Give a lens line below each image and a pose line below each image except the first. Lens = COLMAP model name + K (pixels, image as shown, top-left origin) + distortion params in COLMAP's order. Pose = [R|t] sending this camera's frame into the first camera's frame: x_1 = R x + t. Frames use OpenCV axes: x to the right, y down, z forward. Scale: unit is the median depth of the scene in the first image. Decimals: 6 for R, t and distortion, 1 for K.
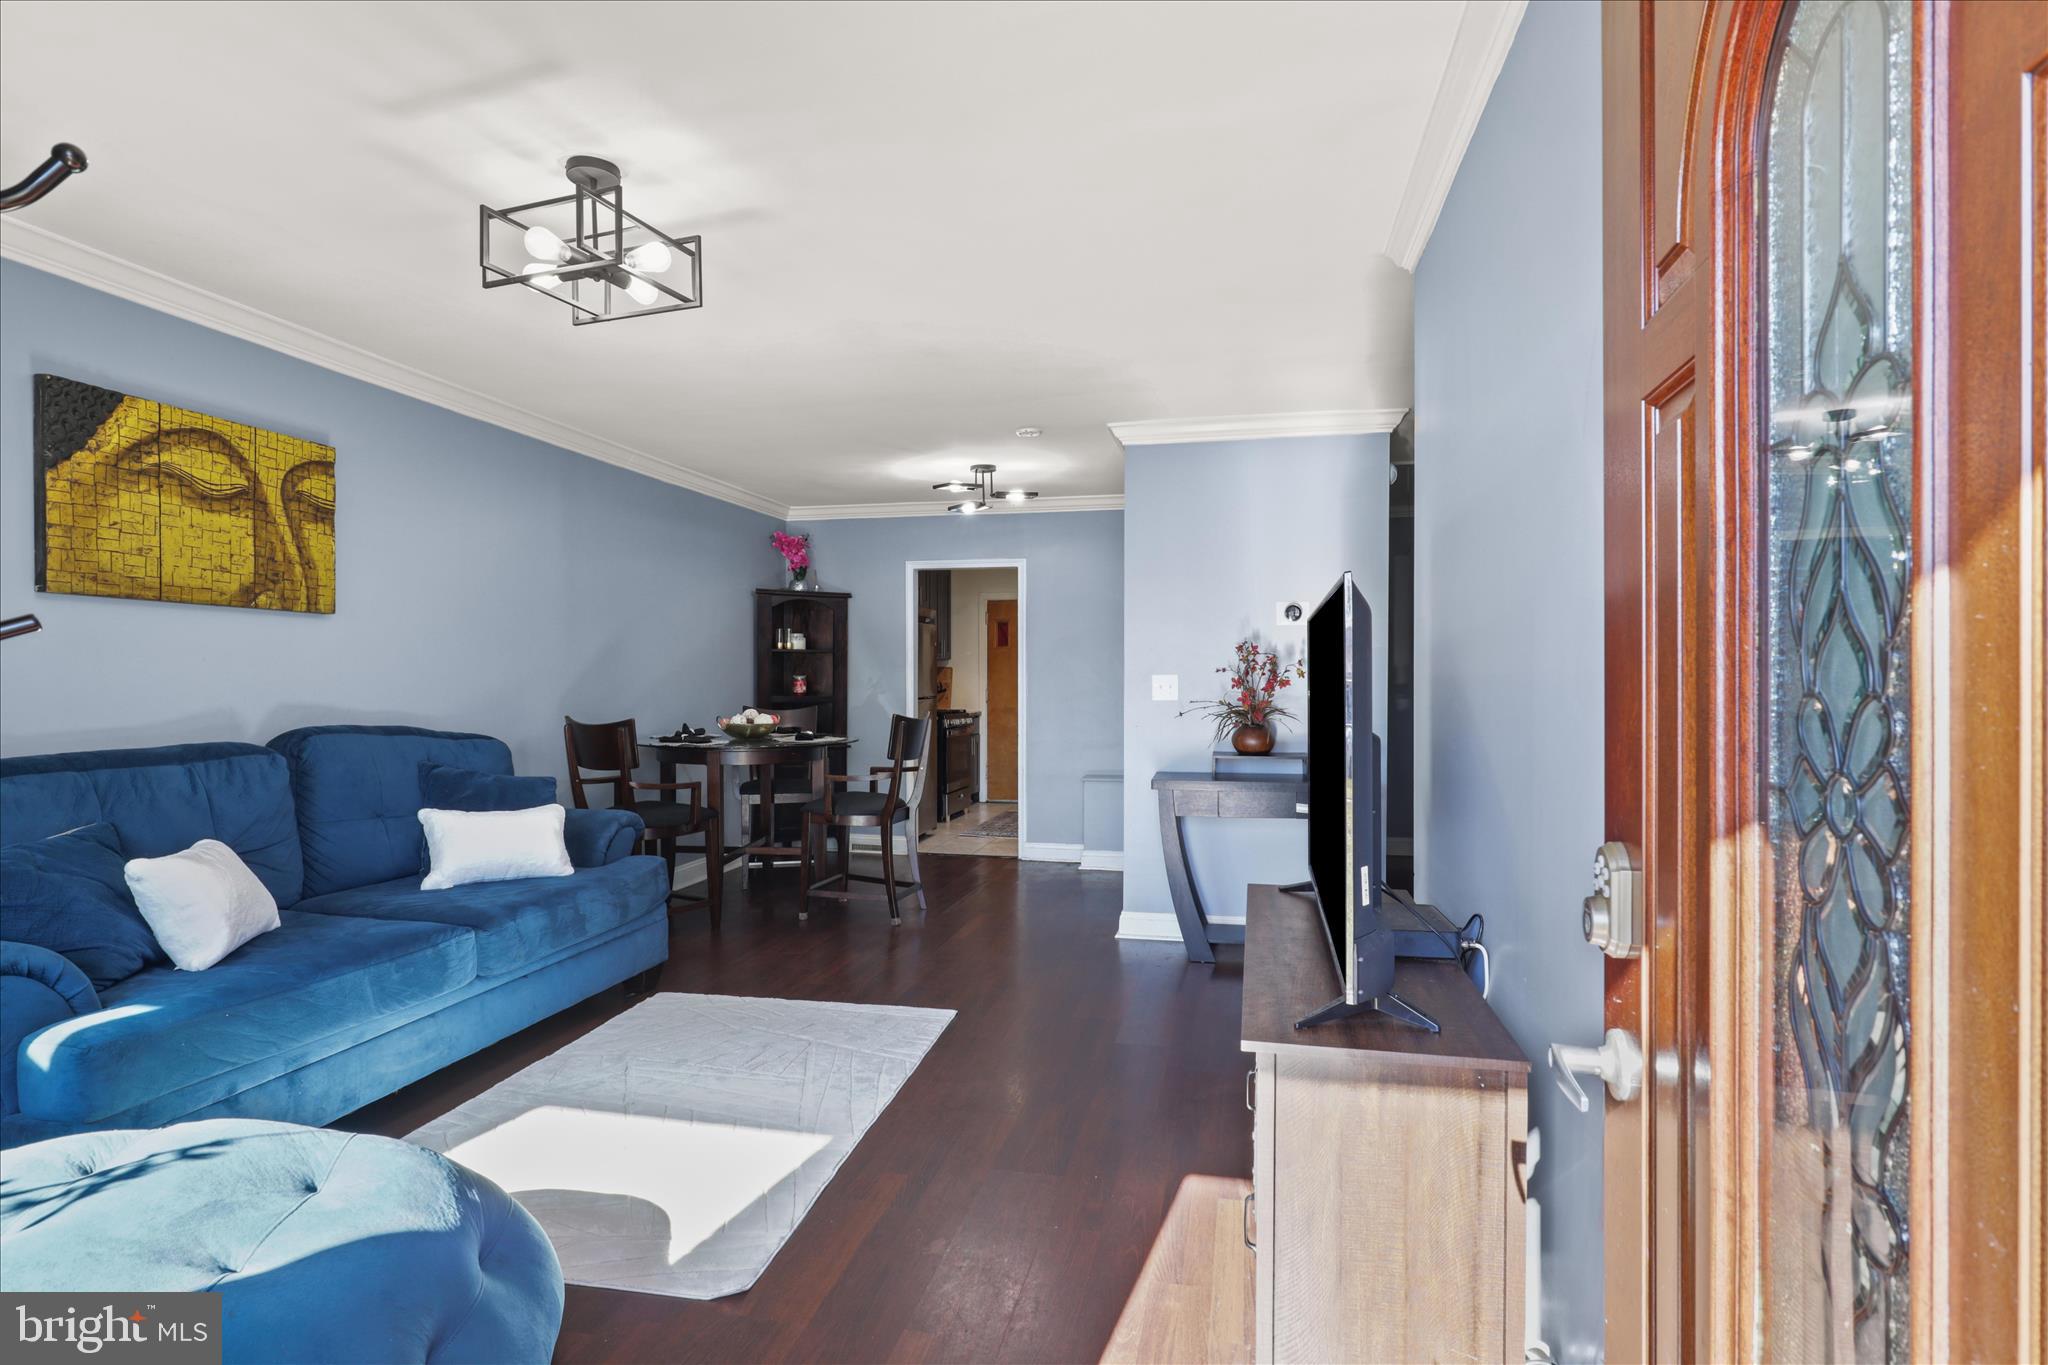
lens RADIAL K [[1026.6, 0, 1031.7], [0, 1026.6, 674.1], [0, 0, 1]] dist [-0.001406, 0.000396]
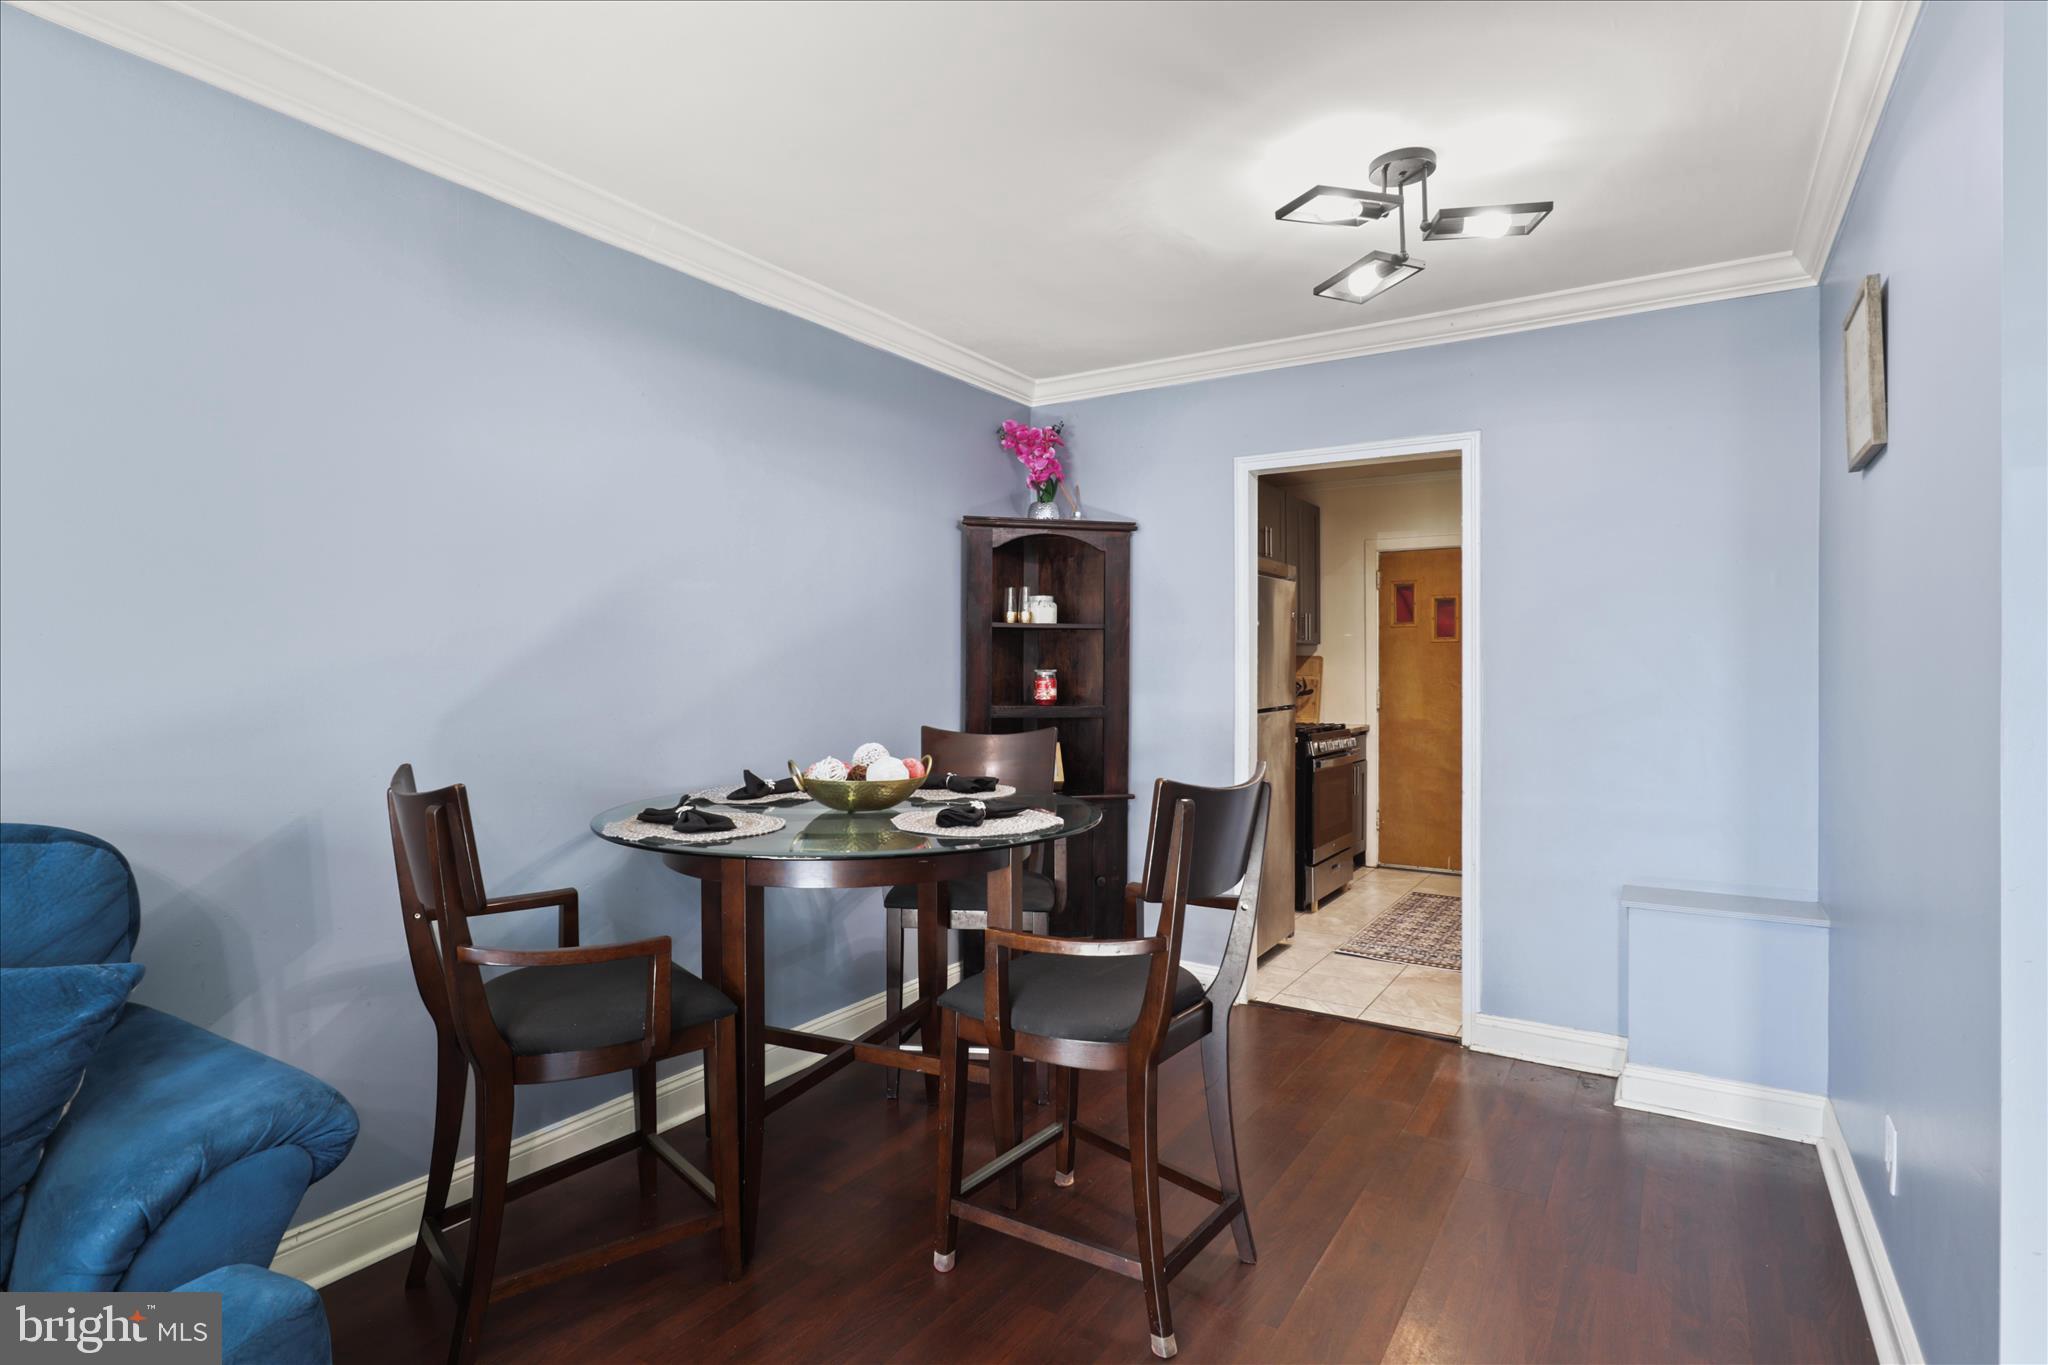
lens RADIAL K [[1026.6, 0, 1031.7], [0, 1026.6, 674.1], [0, 0, 1]] dist [-0.001406, 0.000396]
pose [[0.938271, 0.003272, -0.345884, -0.036307], [-0.000961, 0.999976, 0.006851, 0.000079], [0.345898, -0.006095, 0.938252, 0.462466]]
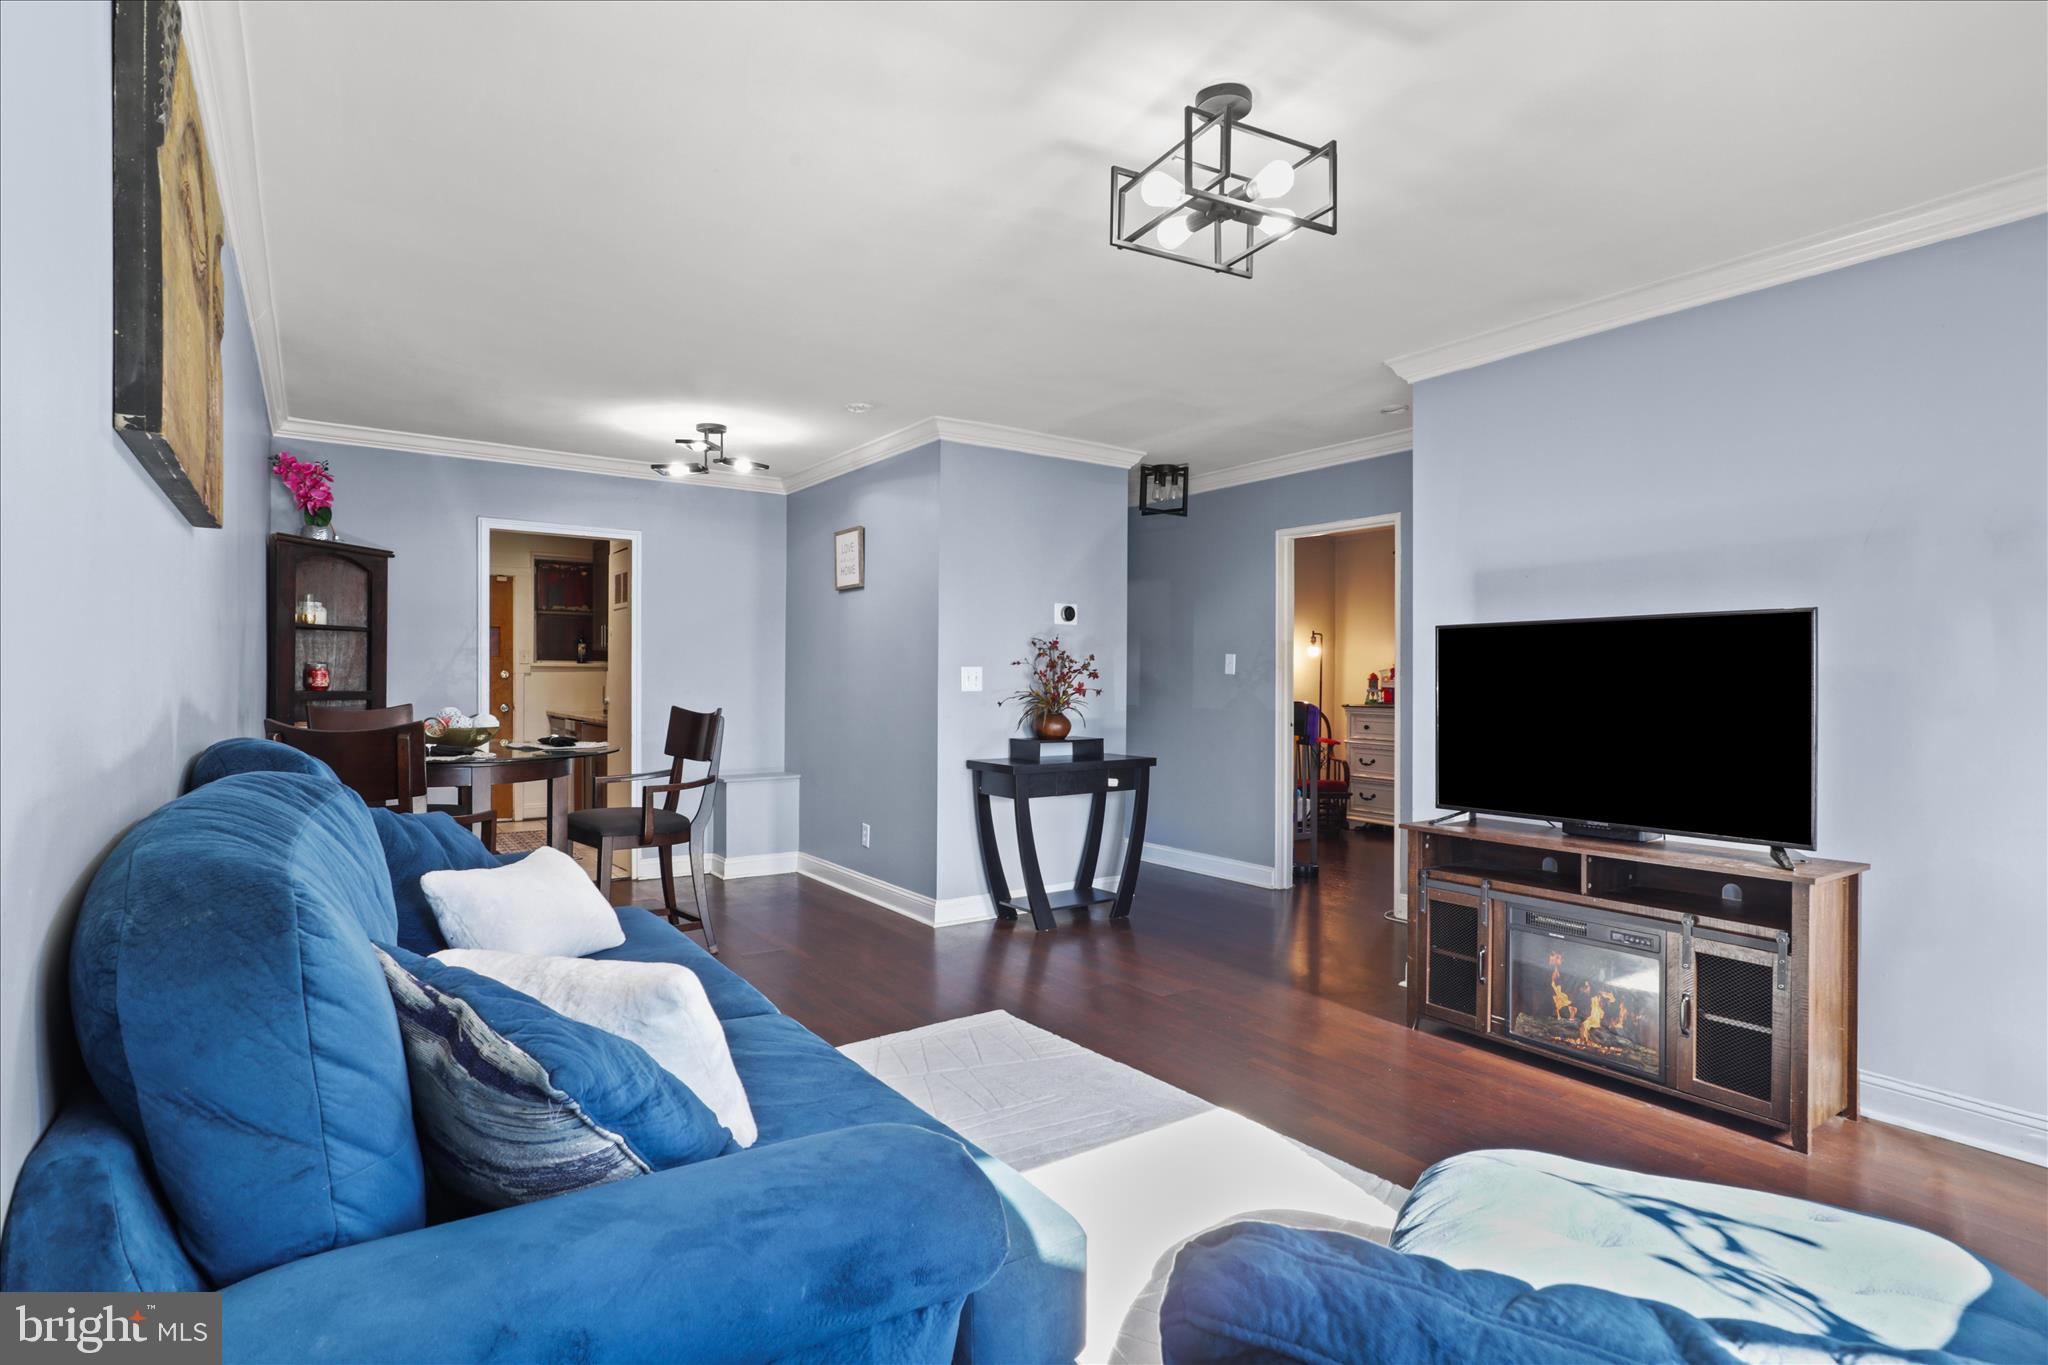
lens RADIAL K [[1026.6, 0, 1031.7], [0, 1026.6, 674.1], [0, 0, 1]] dist [-0.001406, 0.000396]
pose [[0.676424, 0.004065, 0.736501, -0.415247], [-0.008079, 0.999966, 0.001901, 0.003994], [-0.736468, -0.007236, 0.676434, 0.171154]]
